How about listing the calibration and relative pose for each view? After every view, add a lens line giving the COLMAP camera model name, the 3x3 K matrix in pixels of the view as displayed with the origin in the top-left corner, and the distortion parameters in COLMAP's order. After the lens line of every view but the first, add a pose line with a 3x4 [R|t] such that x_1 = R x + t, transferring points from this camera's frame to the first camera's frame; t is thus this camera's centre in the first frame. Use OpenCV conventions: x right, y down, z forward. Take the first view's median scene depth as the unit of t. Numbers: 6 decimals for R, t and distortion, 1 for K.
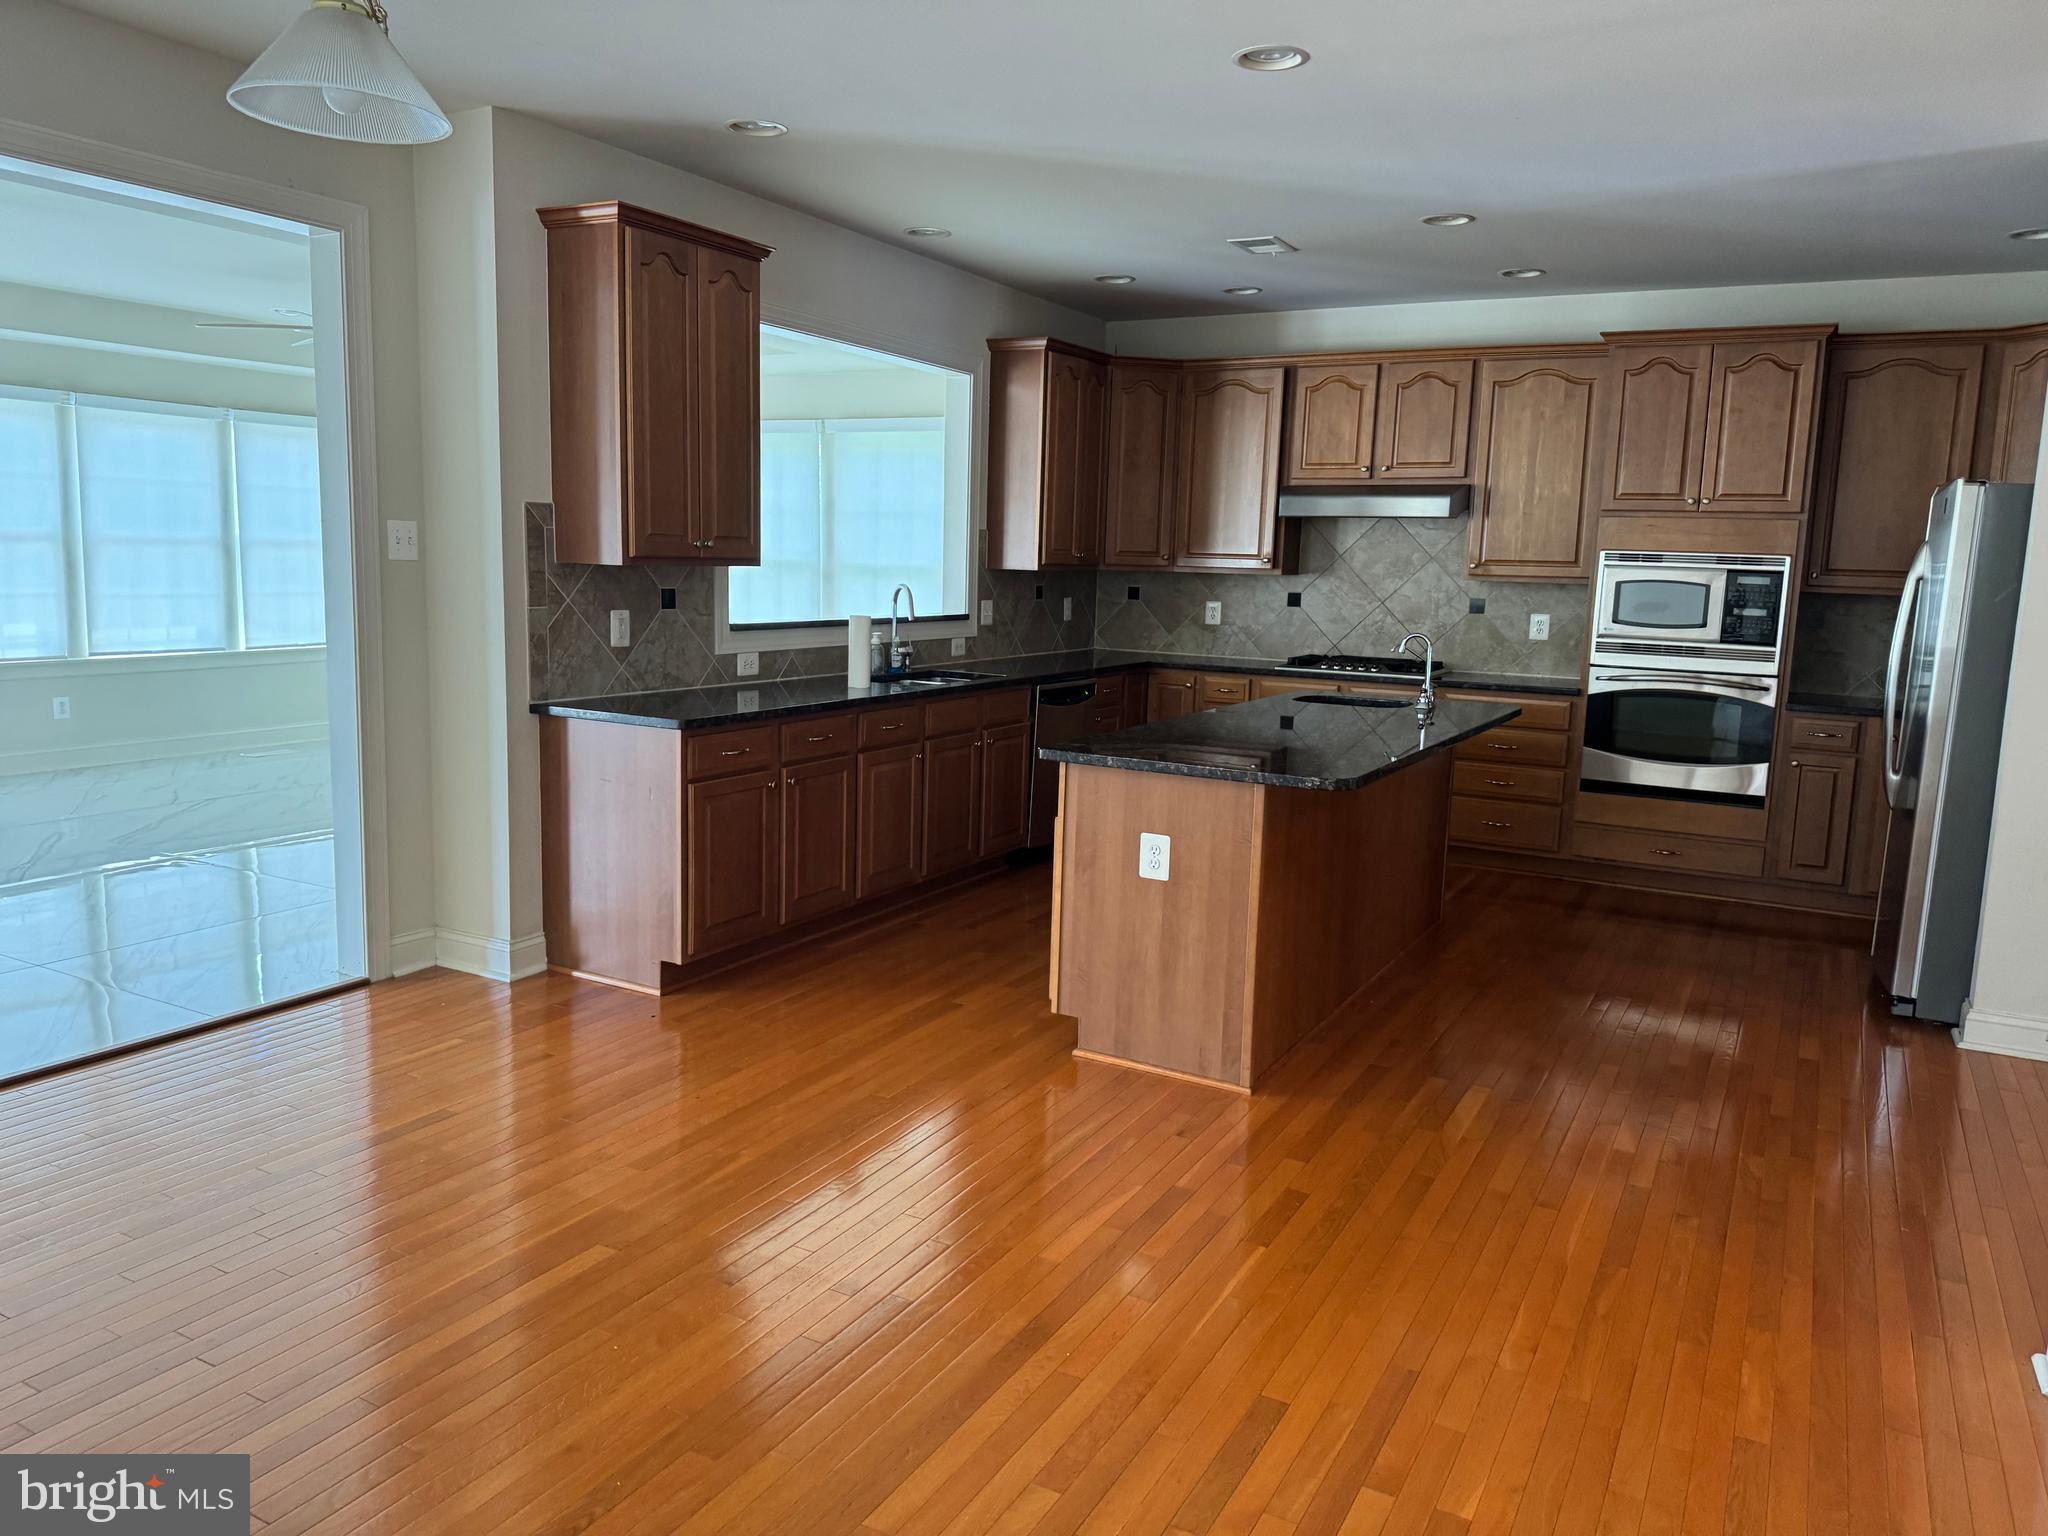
lens RADIAL K [[1455.0, 0, 1034.8], [0, 1455.0, 755.0], [0, 0, 1]] dist [0.058088, -0.068836]
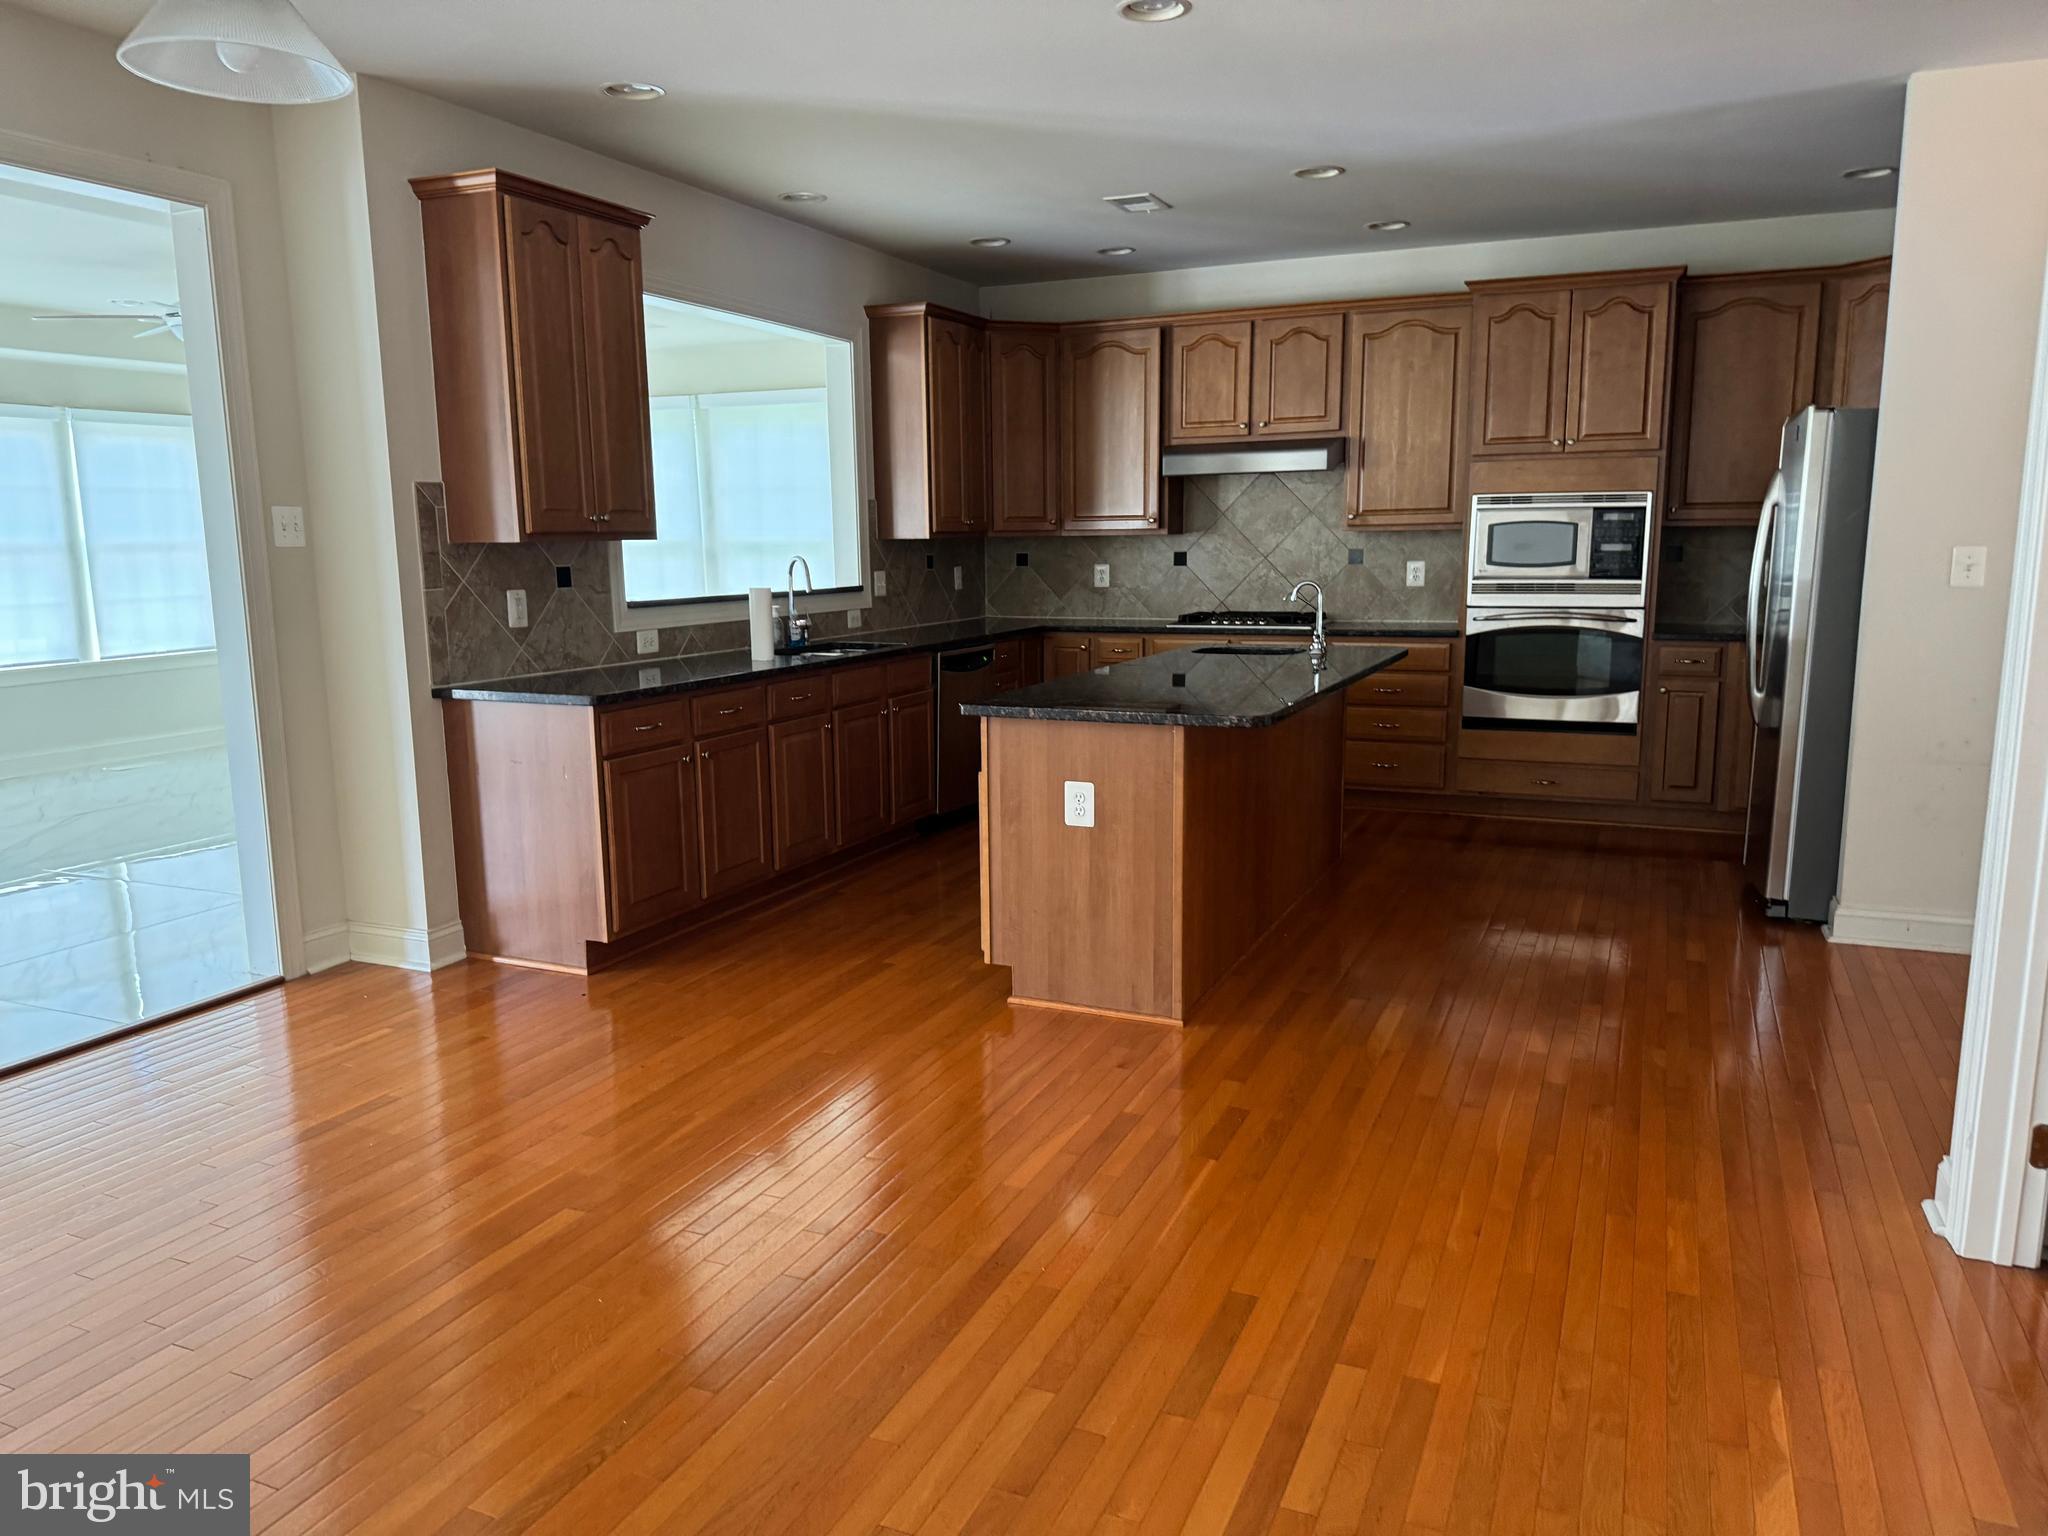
lens RADIAL K [[1455.0, 0, 1018.8], [0, 1455.0, 779.6], [0, 0, 1]] dist [0.058088, -0.068836]
pose [[0.995530, -0.055316, 0.076551, -0.031433], [0.053100, 0.998118, 0.030688, 0.016264], [-0.078104, -0.026486, 0.996593, -0.013444]]
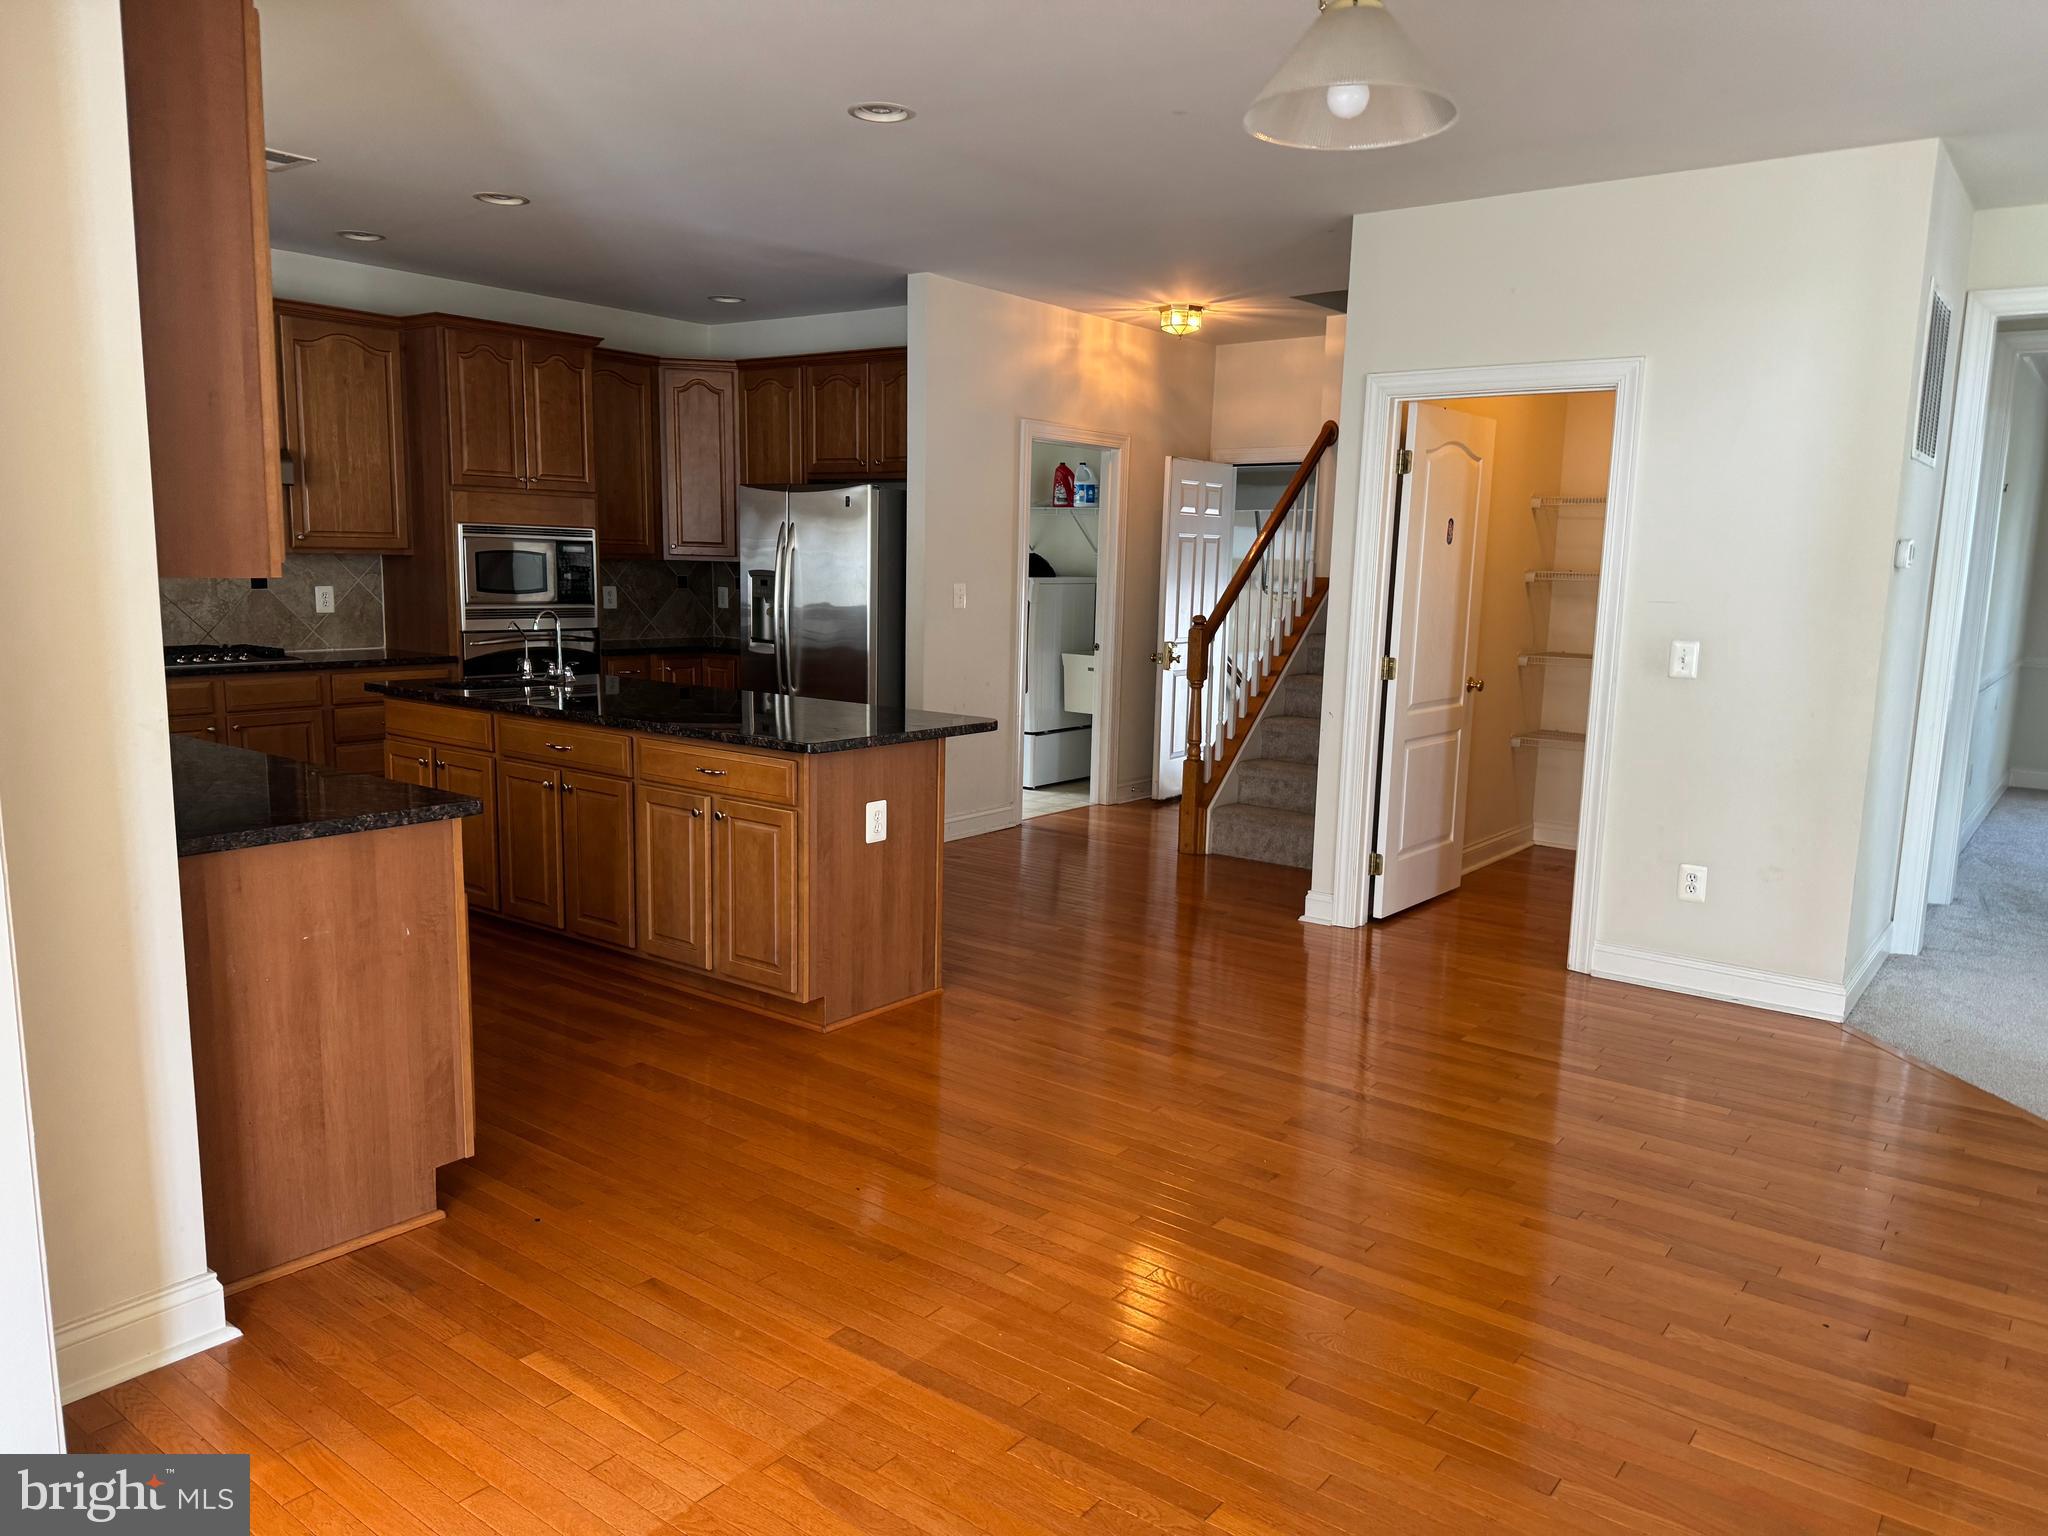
lens RADIAL K [[1455.0, 0, 1010.8], [0, 1455.0, 774.1], [0, 0, 1]] dist [0.058088, -0.068836]
pose [[0.160865, -0.175376, 0.971270, -0.813261], [0.122947, 0.979982, 0.156586, -0.105659], [-0.979289, 0.094226, 0.179206, 0.587307]]
